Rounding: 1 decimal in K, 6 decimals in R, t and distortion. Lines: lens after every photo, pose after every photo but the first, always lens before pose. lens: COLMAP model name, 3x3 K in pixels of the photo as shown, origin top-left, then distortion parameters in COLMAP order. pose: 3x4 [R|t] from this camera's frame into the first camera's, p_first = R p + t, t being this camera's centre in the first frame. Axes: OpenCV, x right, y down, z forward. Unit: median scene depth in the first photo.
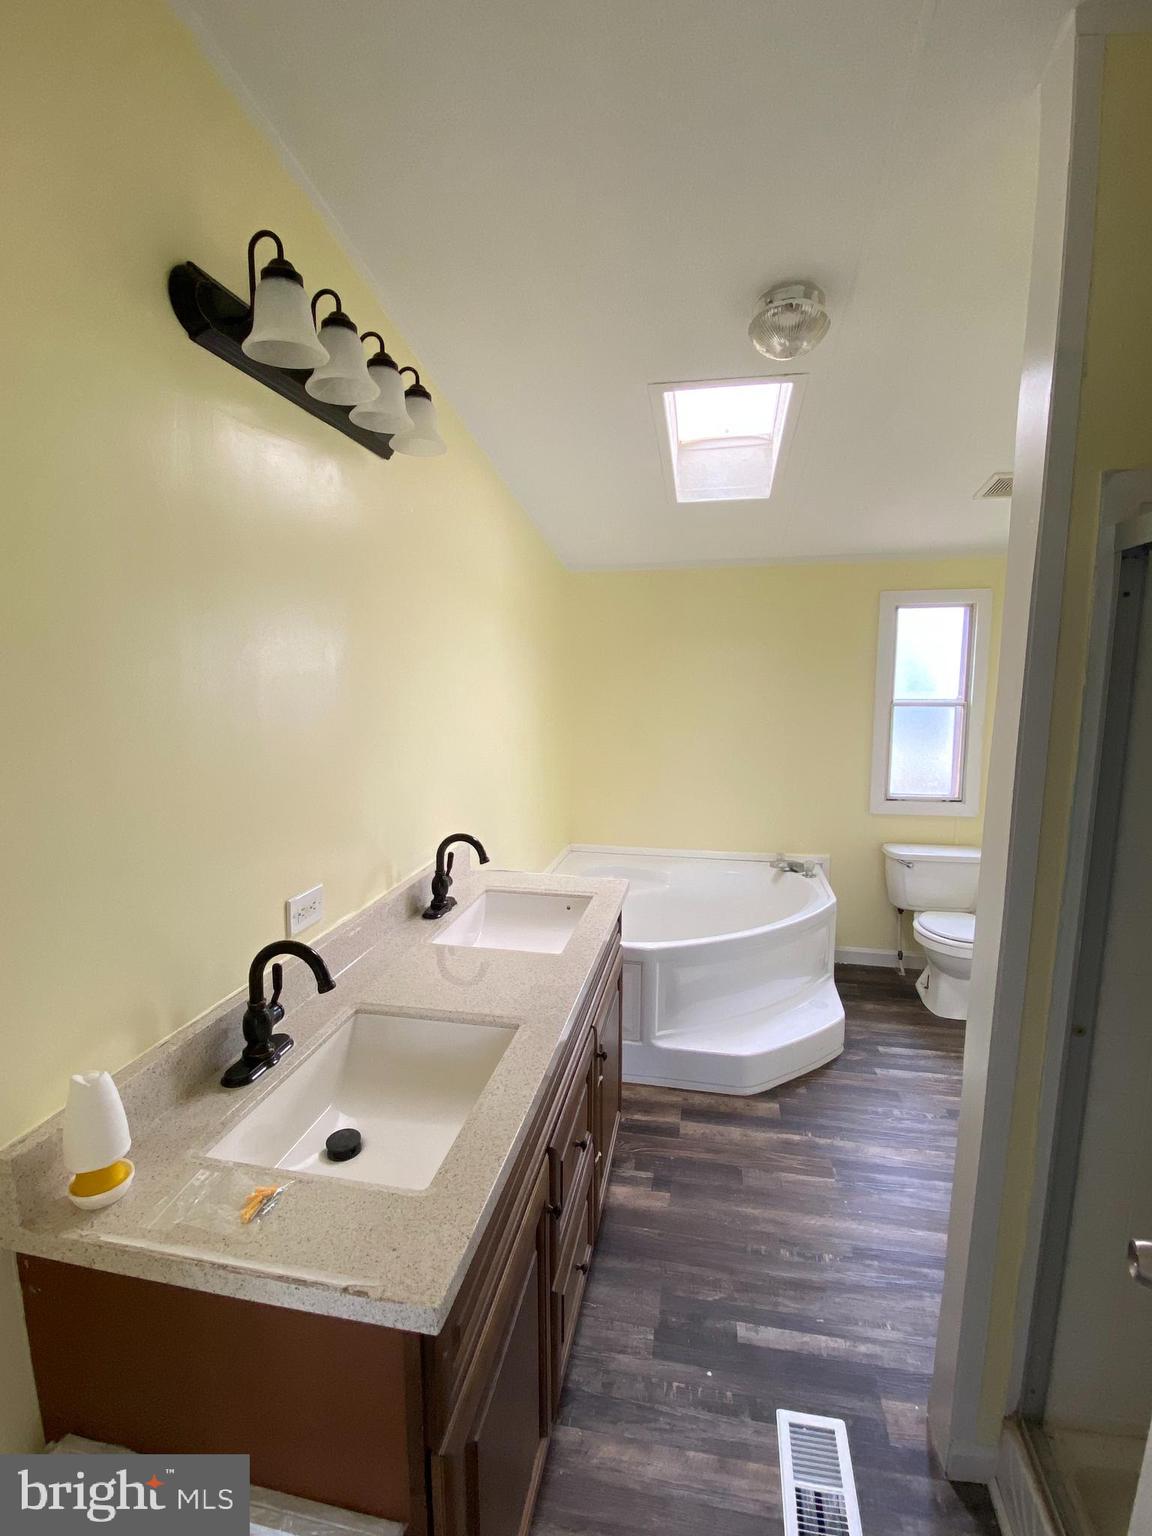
lens RADIAL K [[712.2, 0, 574.8], [0, 712.2, 762.9], [0, 0, 1]] dist [0.031084, -0.031072]
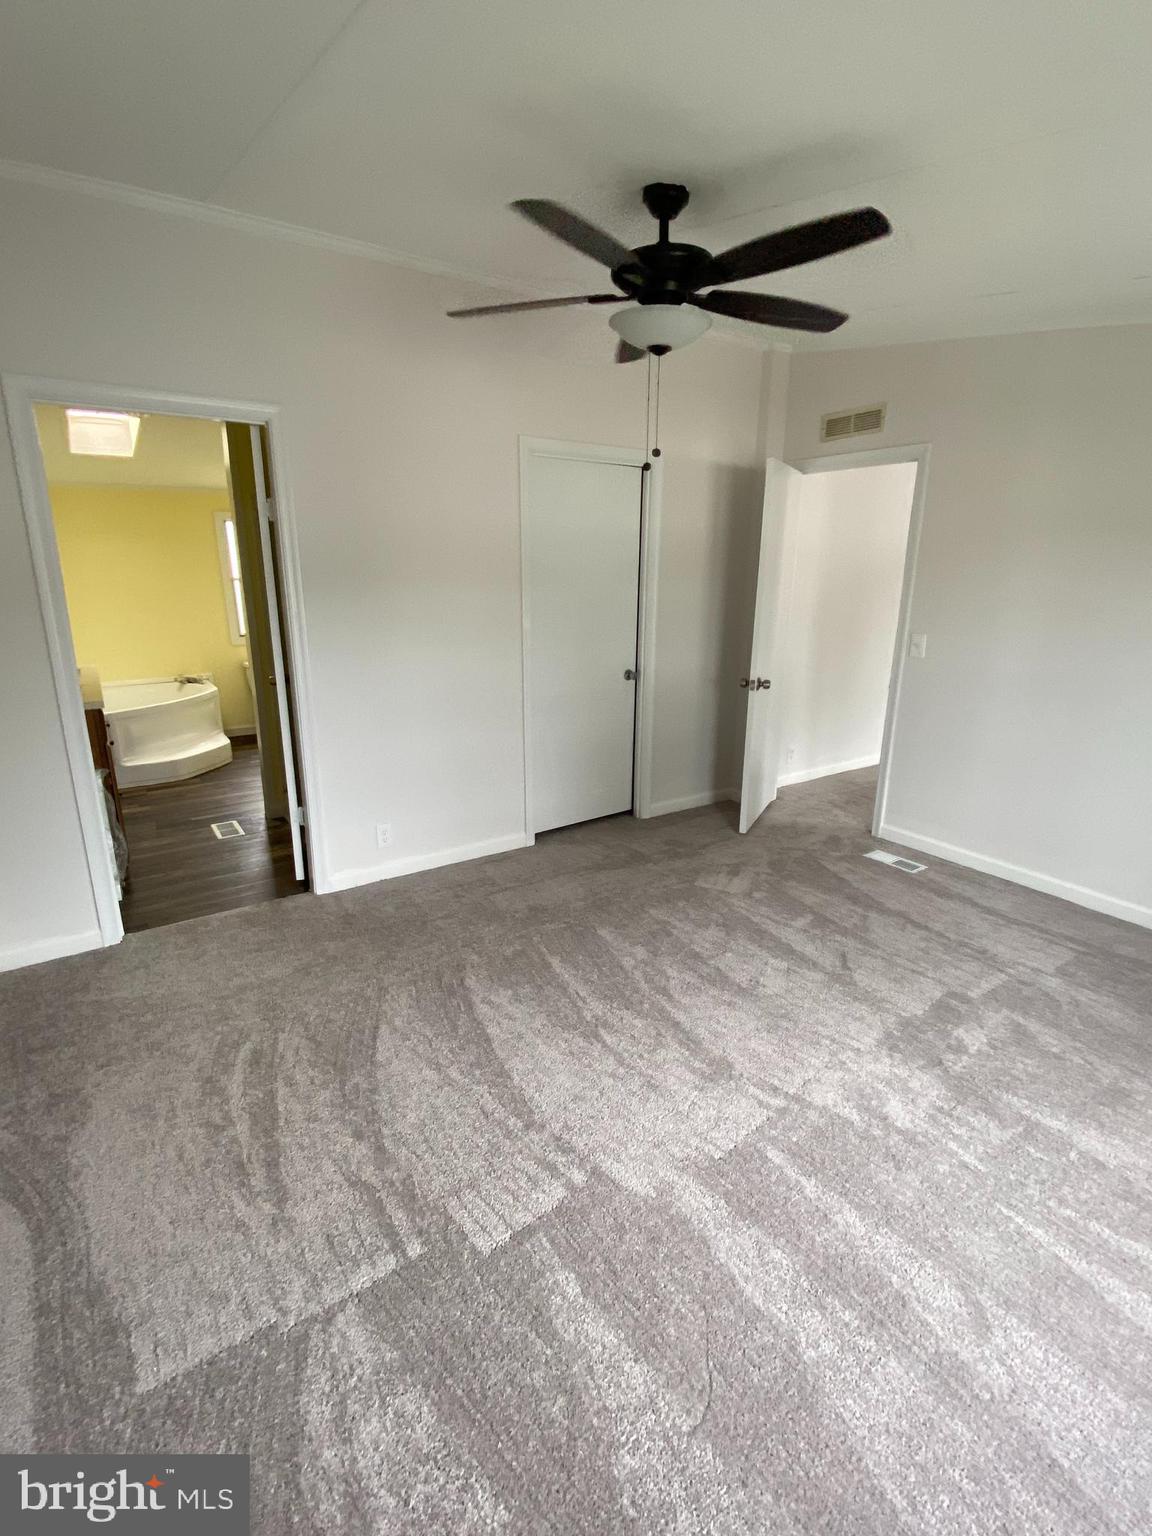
lens RADIAL K [[712.2, 0, 574.8], [0, 712.2, 762.9], [0, 0, 1]] dist [0.031084, -0.031072]
pose [[0.700092, -0.183640, 0.690034, -0.307547], [0.091733, 0.981486, 0.168135, 0.163043], [-0.708136, -0.054412, 0.703977, -0.995048]]
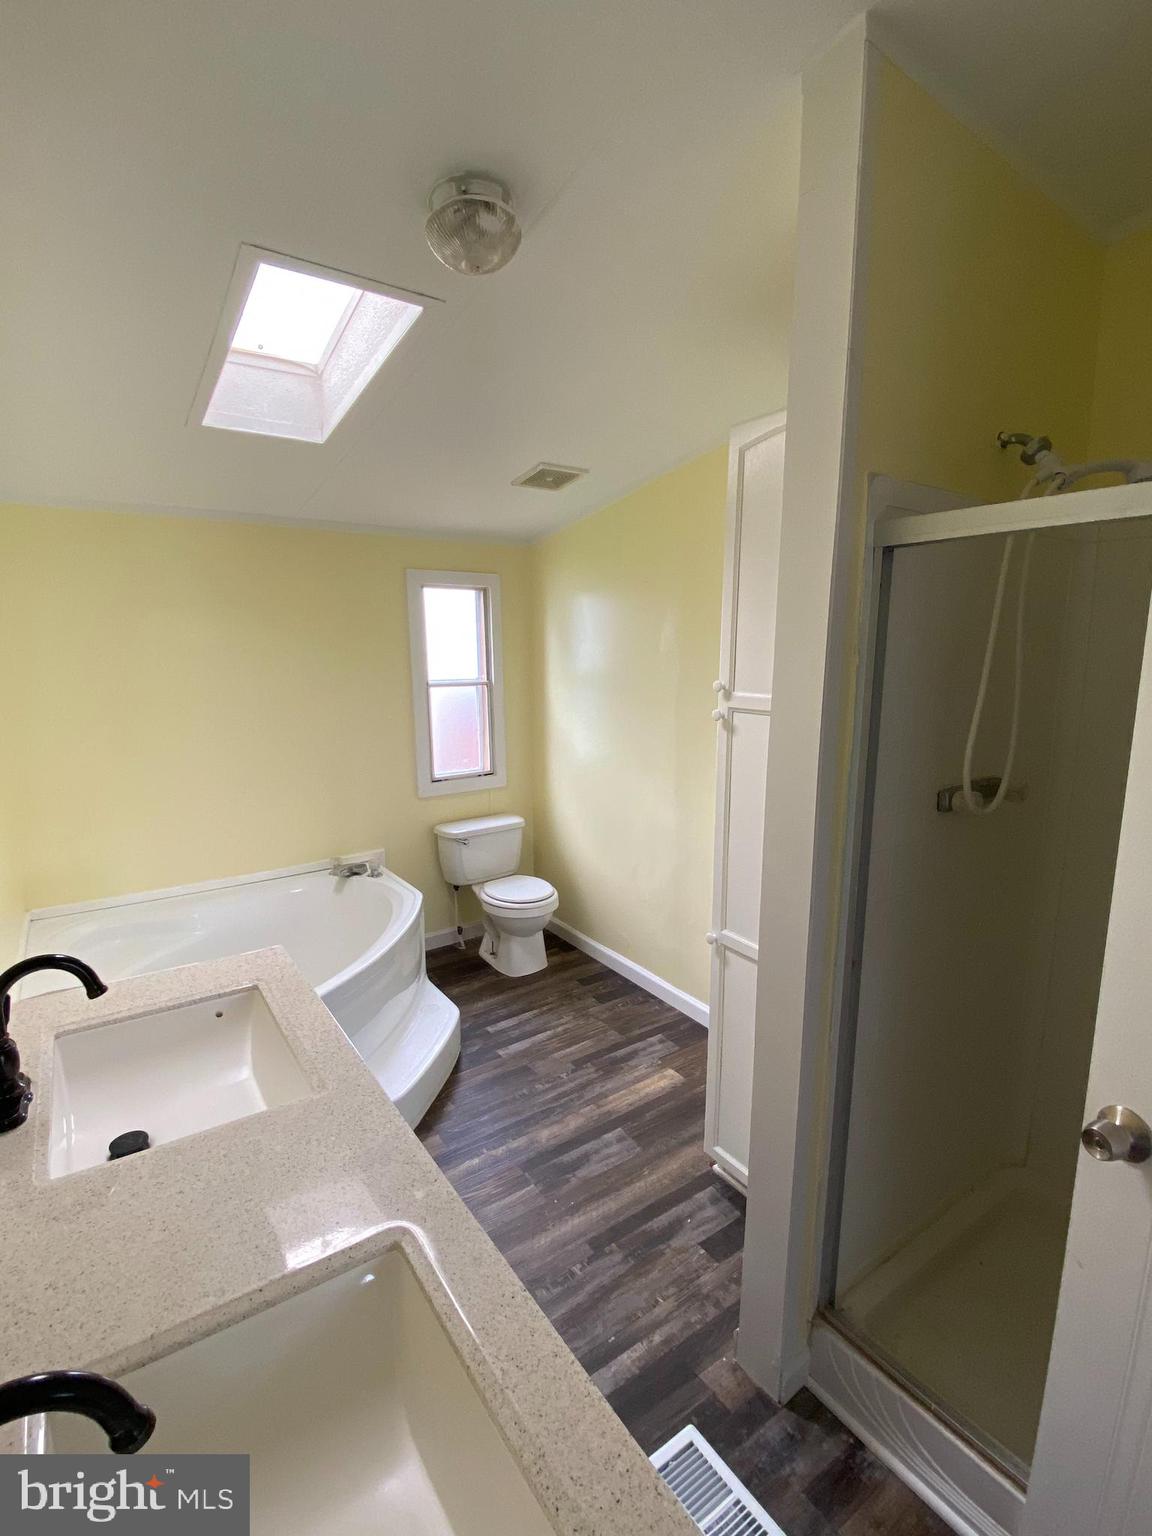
lens RADIAL K [[712.2, 0, 574.8], [0, 712.2, 762.9], [0, 0, 1]] dist [0.031084, -0.031072]
pose [[0.688025, -0.118719, 0.715910, -0.160357], [0.098134, 0.992687, 0.070306, -0.029627], [-0.719021, 0.021883, 0.694644, 0.204475]]
